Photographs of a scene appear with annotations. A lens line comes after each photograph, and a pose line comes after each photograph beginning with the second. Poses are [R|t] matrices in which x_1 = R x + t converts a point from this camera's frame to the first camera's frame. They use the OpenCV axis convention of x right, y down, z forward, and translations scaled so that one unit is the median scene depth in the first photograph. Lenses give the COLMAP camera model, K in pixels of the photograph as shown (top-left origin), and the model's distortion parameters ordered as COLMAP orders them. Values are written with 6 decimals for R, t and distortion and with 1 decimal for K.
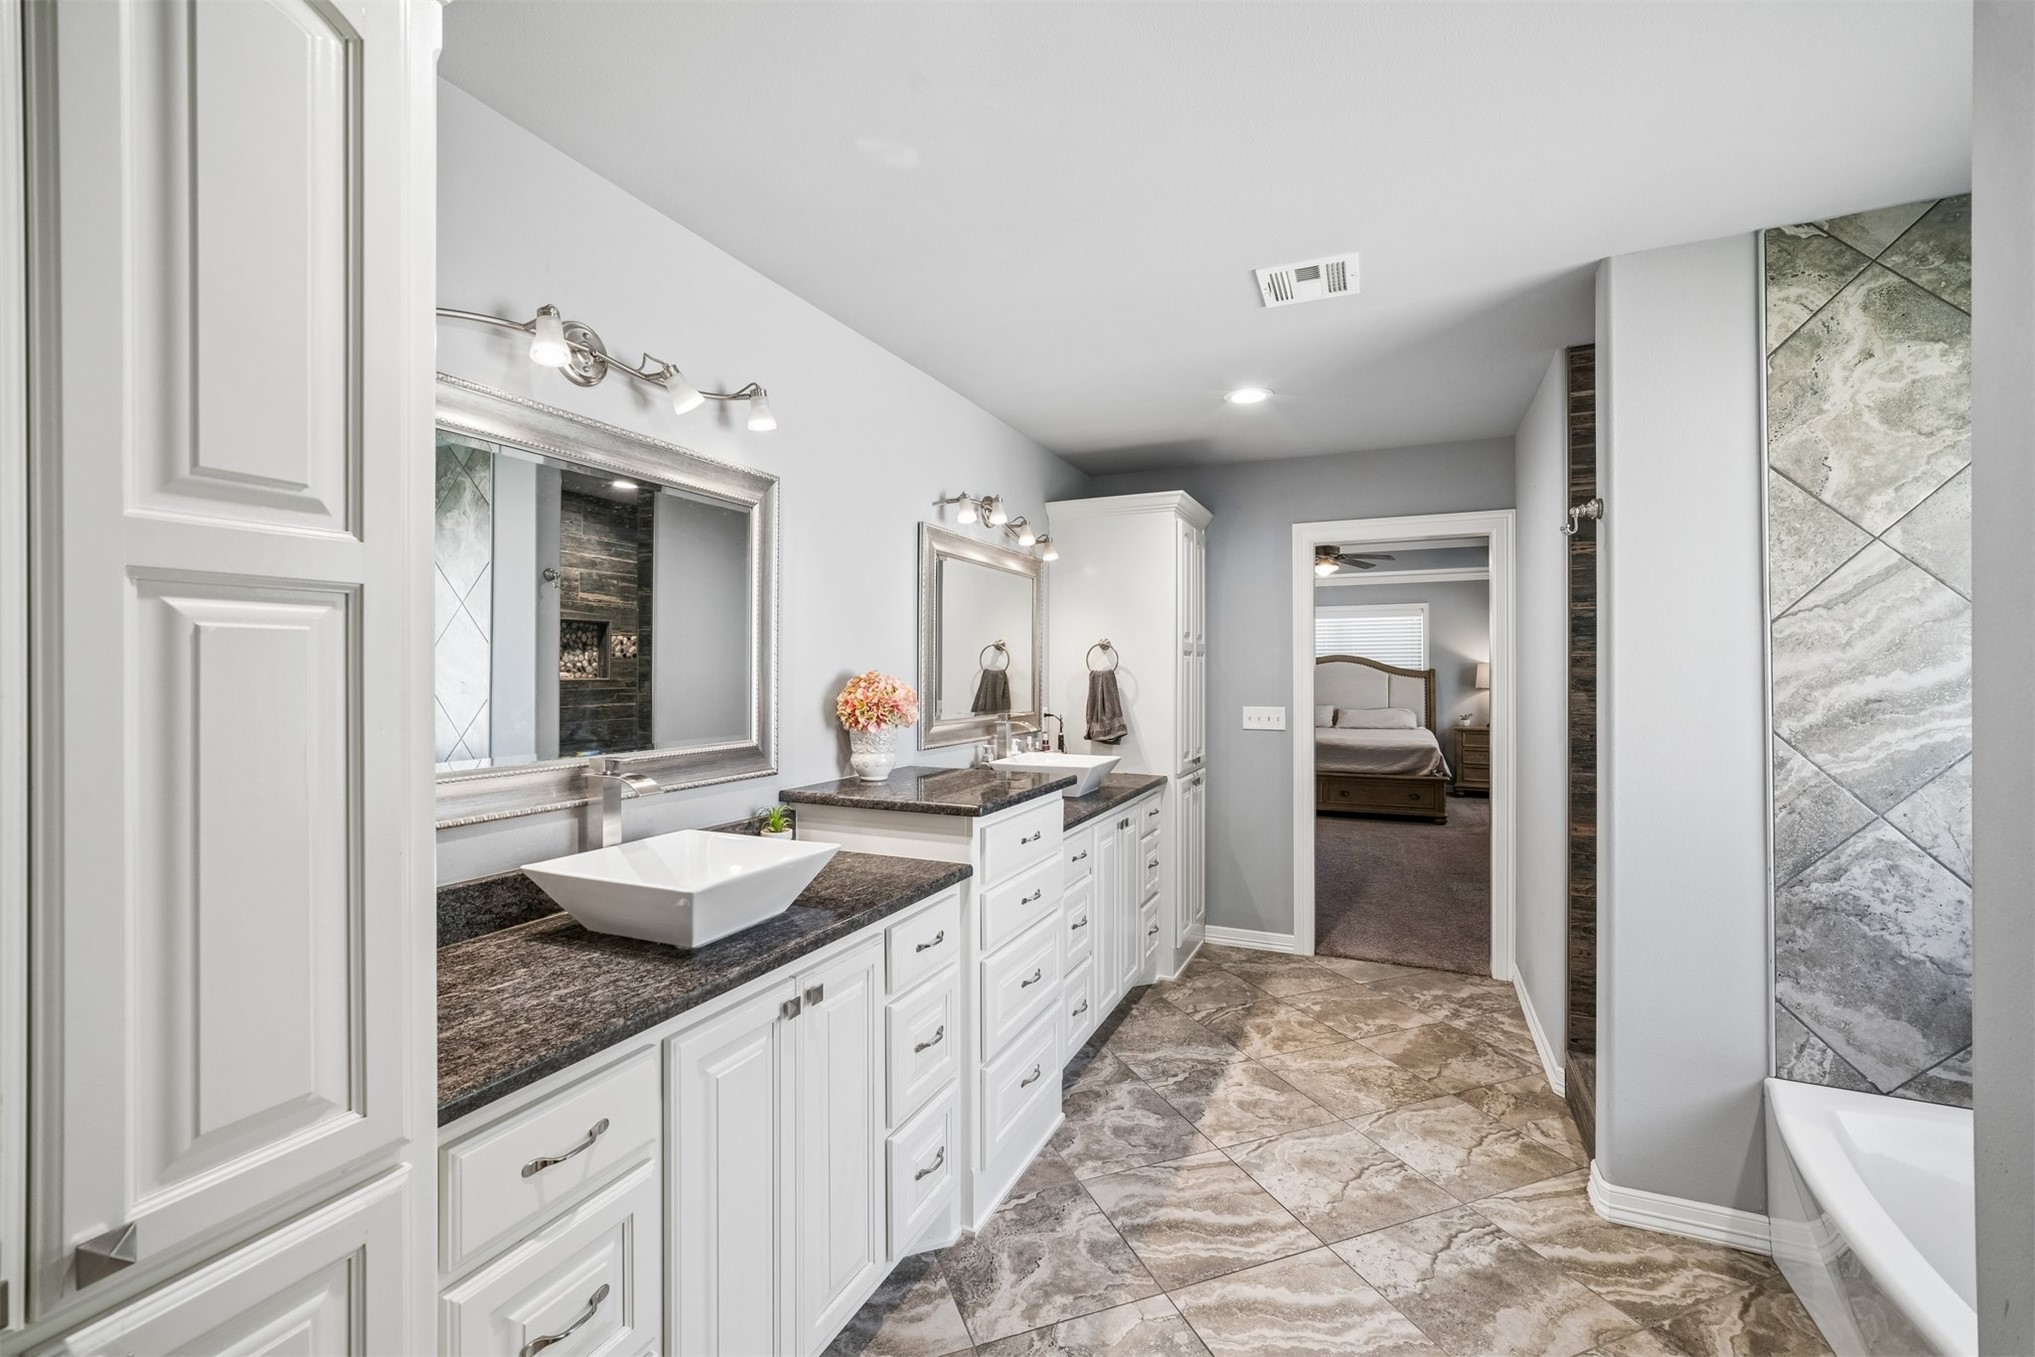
lens RADIAL K [[863.3, 0, 1003.5], [0, 863.3, 673.8], [0, 0, 1]] dist [-0.016155, 0.006714]
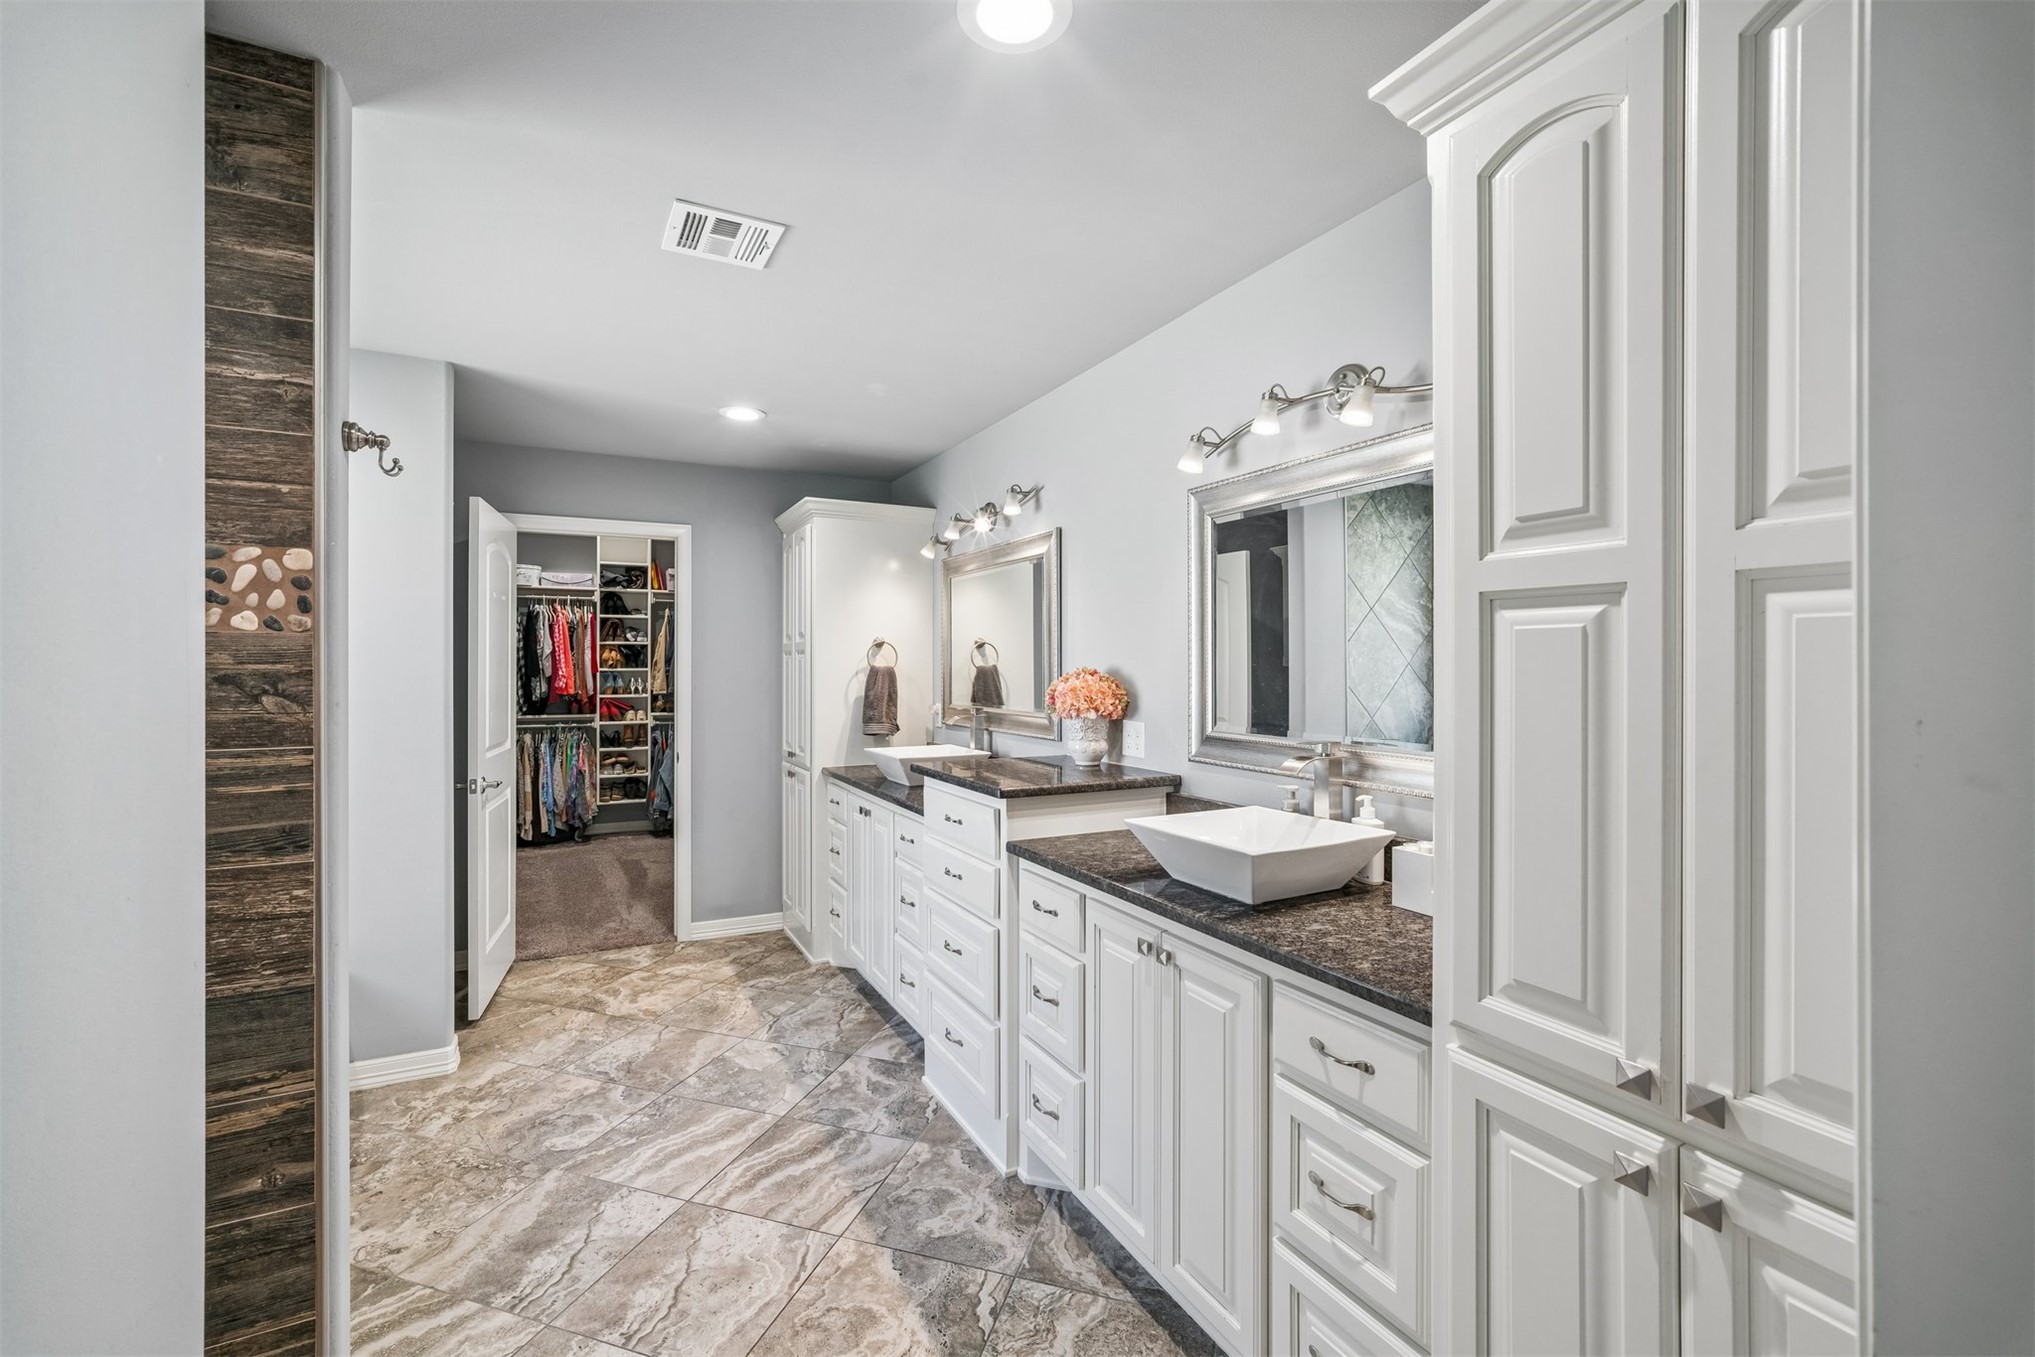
lens RADIAL K [[863.3, 0, 1005.3], [0, 863.3, 668.7], [0, 0, 1]] dist [-0.016155, 0.006714]
pose [[-0.624043, 0.003599, -0.781382, 0.882684], [0.002187, 0.999994, 0.002860, -0.005574], [0.781387, 0.000076, -0.624046, 1.810897]]
